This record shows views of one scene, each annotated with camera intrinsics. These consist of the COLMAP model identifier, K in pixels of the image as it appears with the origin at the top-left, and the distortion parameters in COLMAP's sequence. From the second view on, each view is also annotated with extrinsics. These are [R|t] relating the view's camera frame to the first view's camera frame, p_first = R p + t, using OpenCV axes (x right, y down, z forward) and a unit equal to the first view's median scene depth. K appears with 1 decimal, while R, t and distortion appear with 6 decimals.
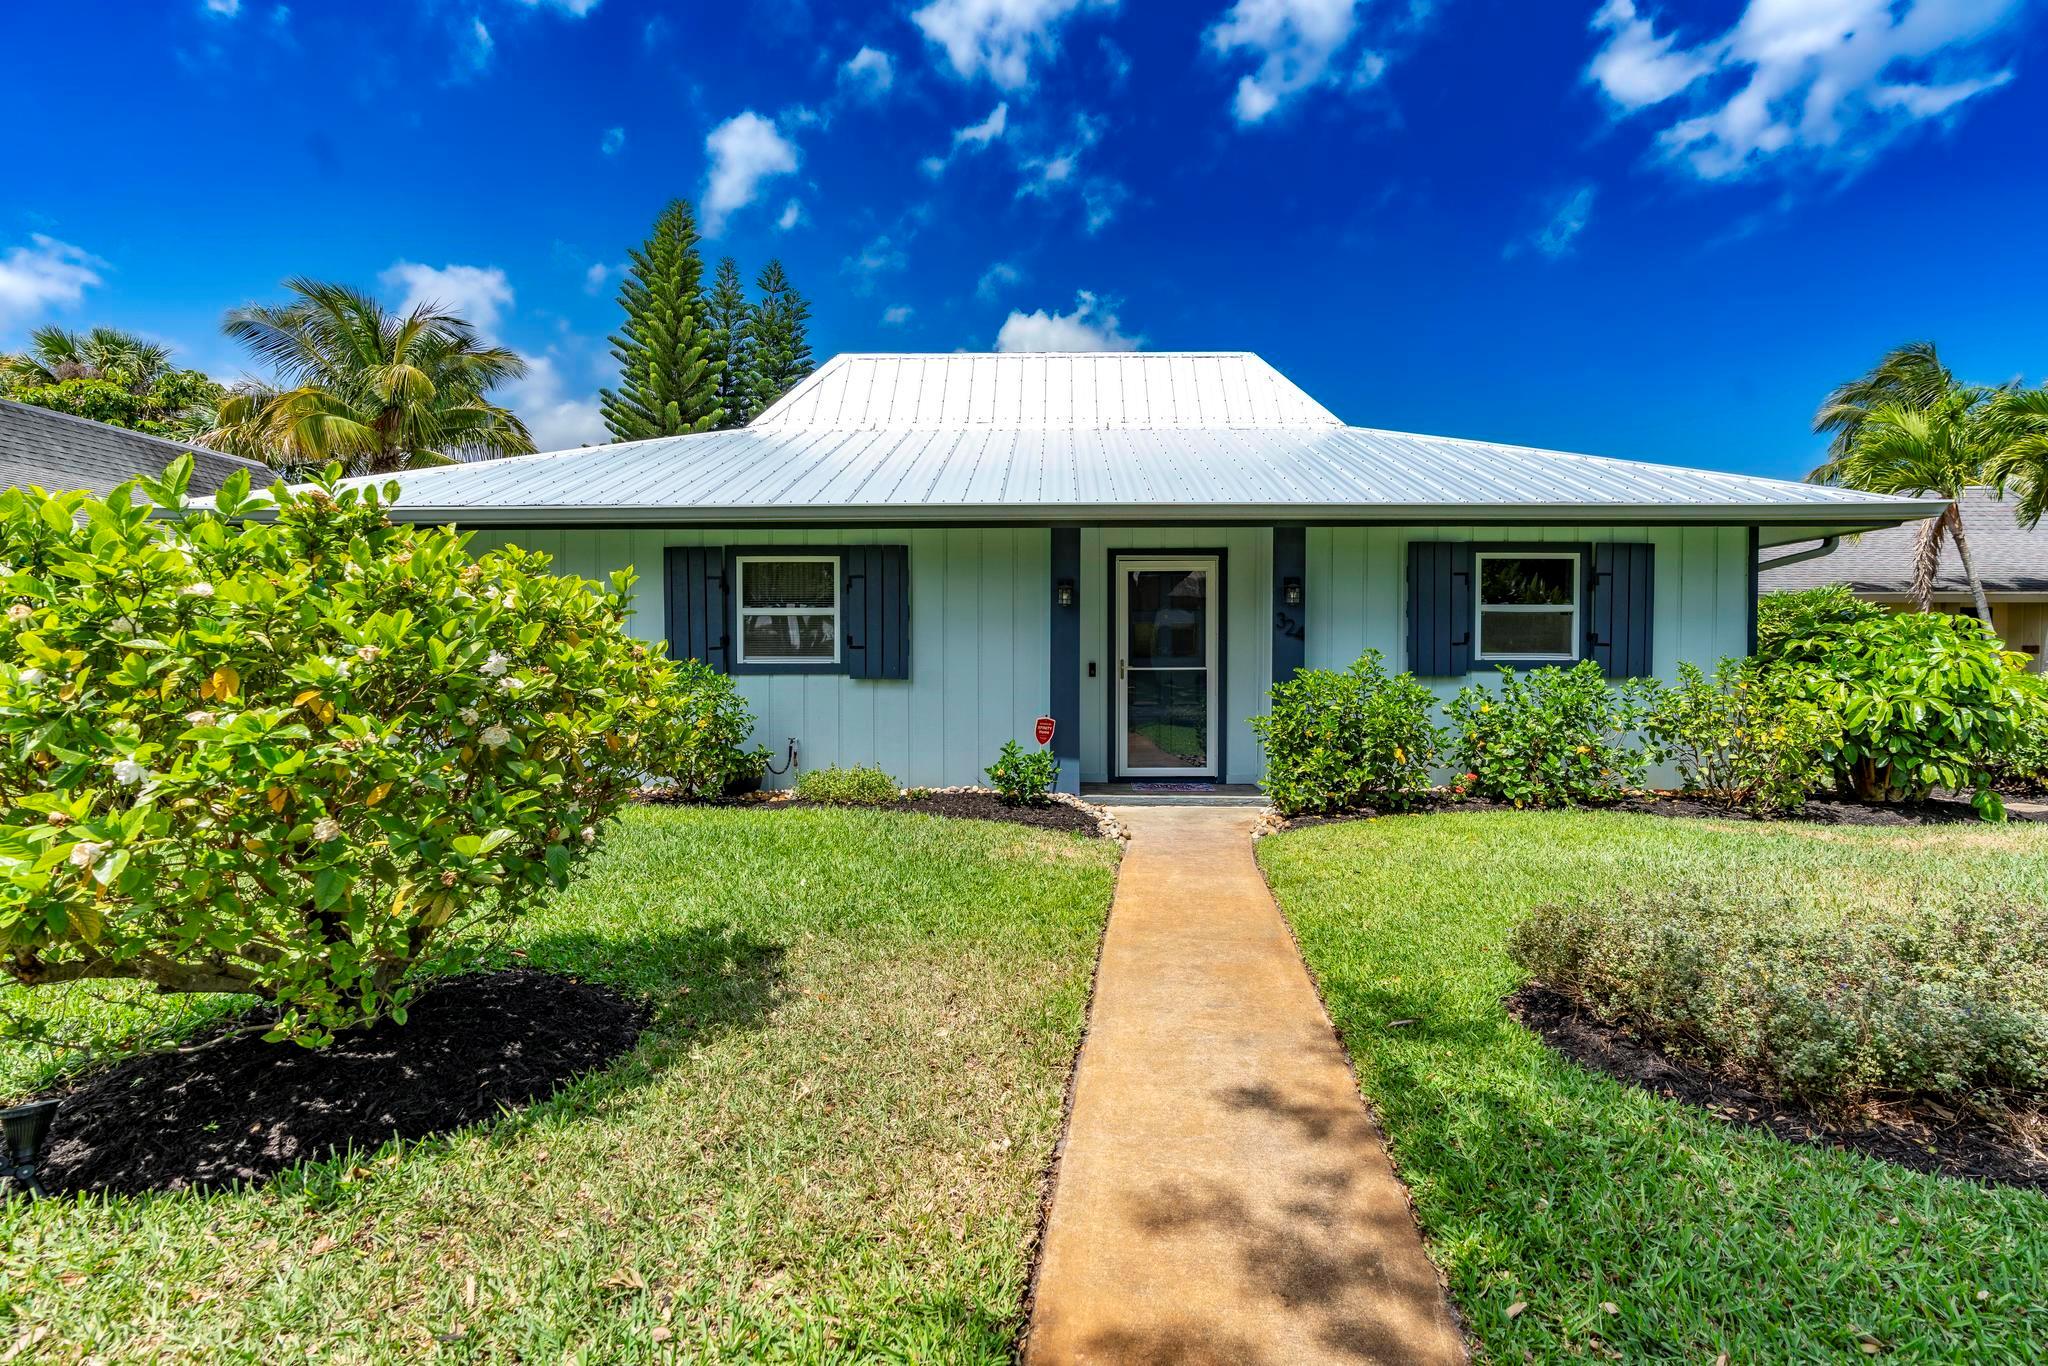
lens RADIAL K [[940.3, 0, 1026.5], [0, 940.3, 678.9], [0, 0, 1]] dist [-0.036639, -0.000250]
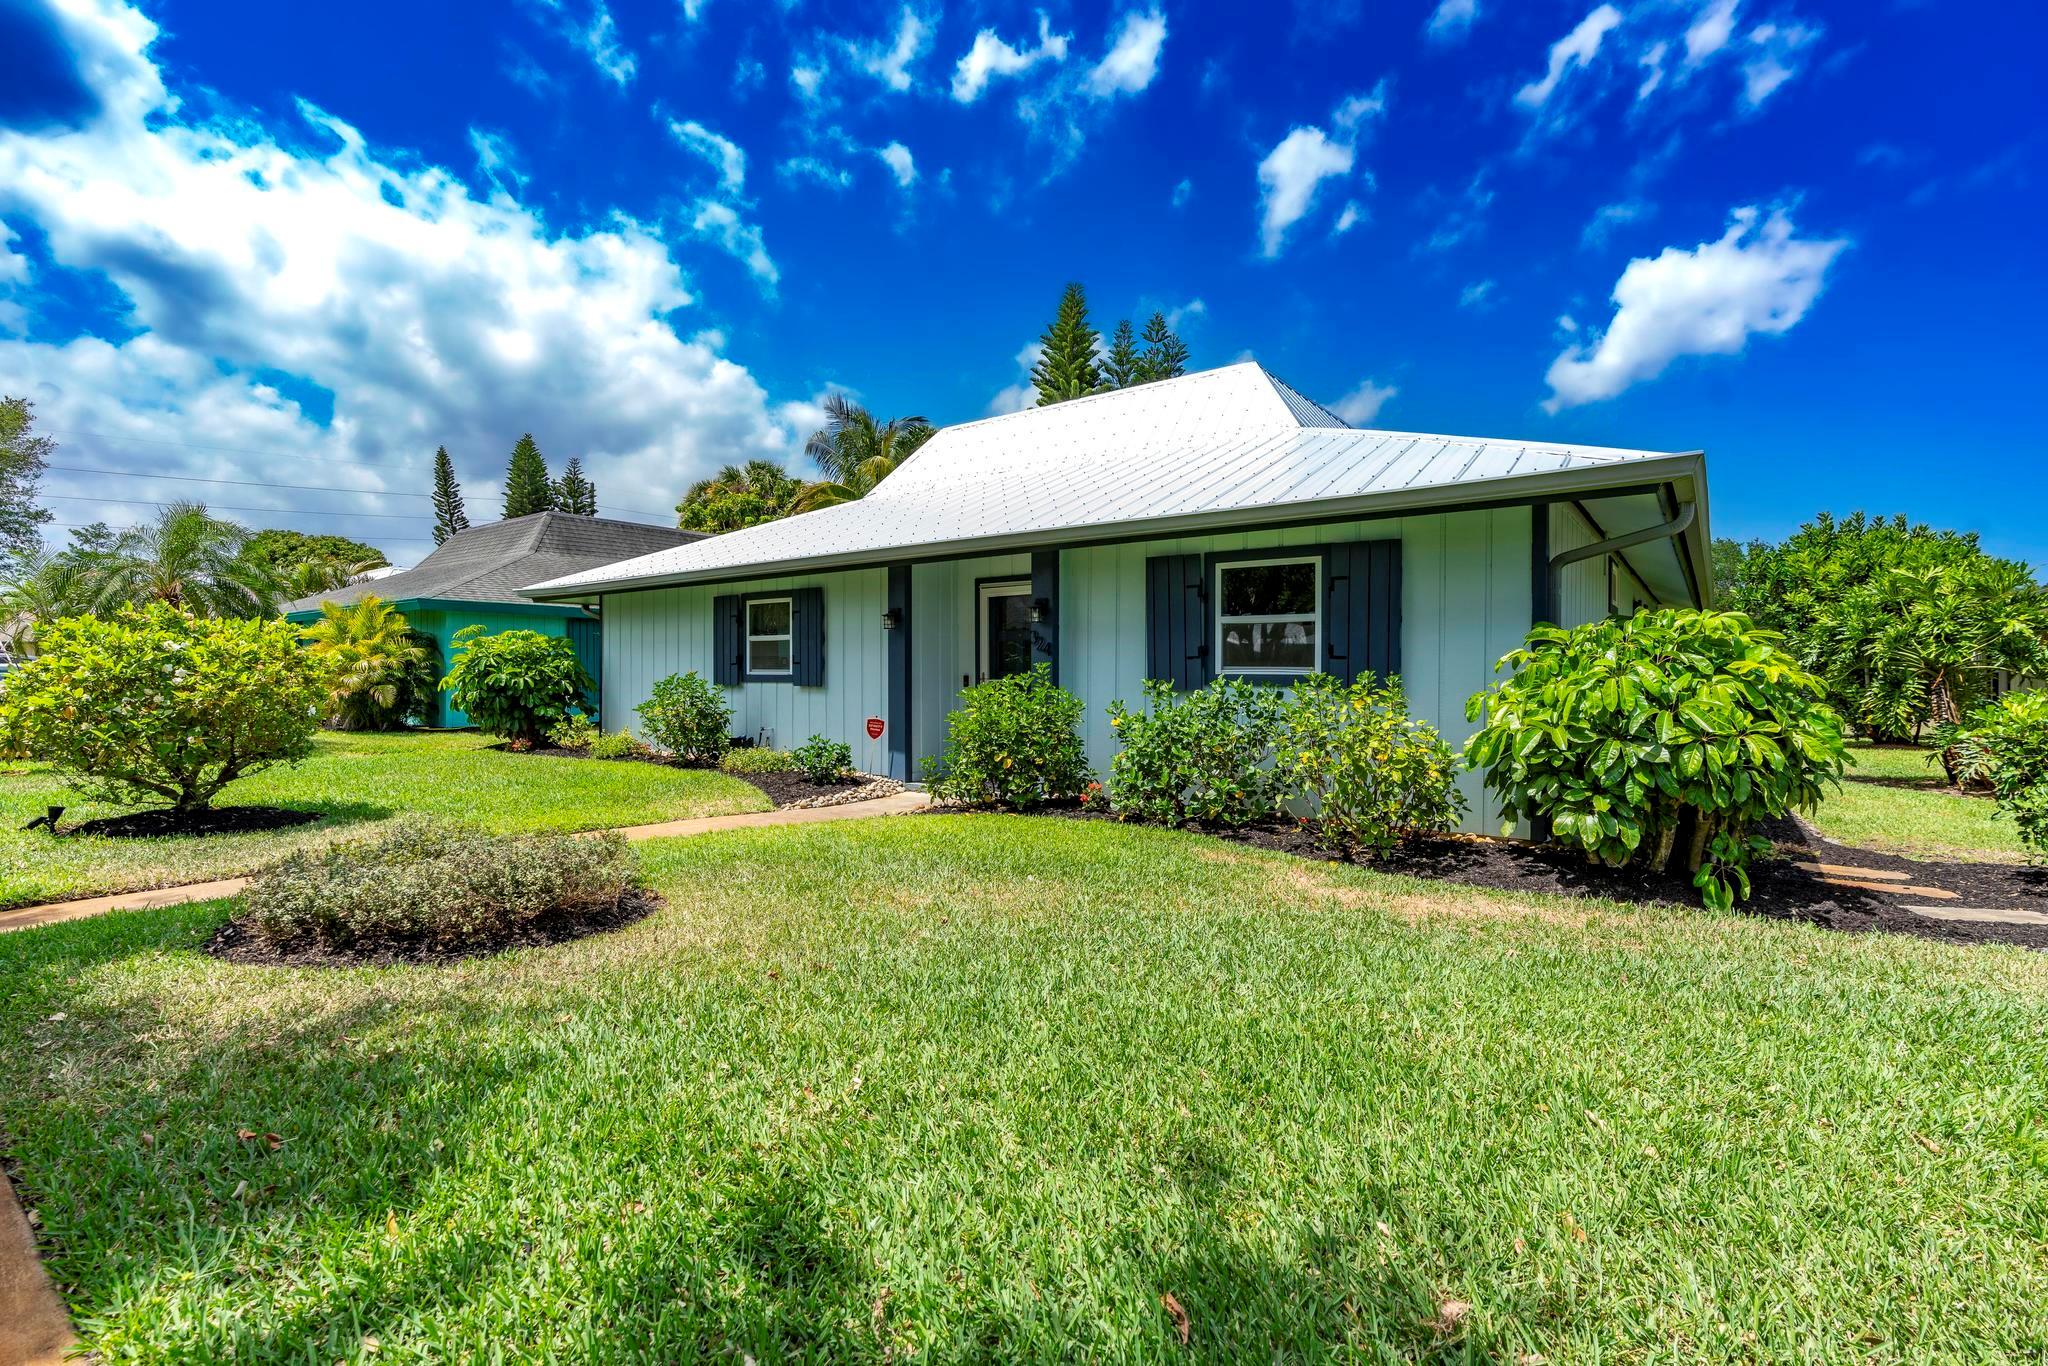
lens RADIAL K [[940.3, 0, 1033.7], [0, 940.3, 688.0], [0, 0, 1]] dist [-0.036639, -0.000250]
pose [[0.796009, 0.014597, -0.605108, 0.858349], [-0.011525, 0.999893, 0.008959, -0.012303], [0.605175, -0.000158, 0.796093, 0.108104]]
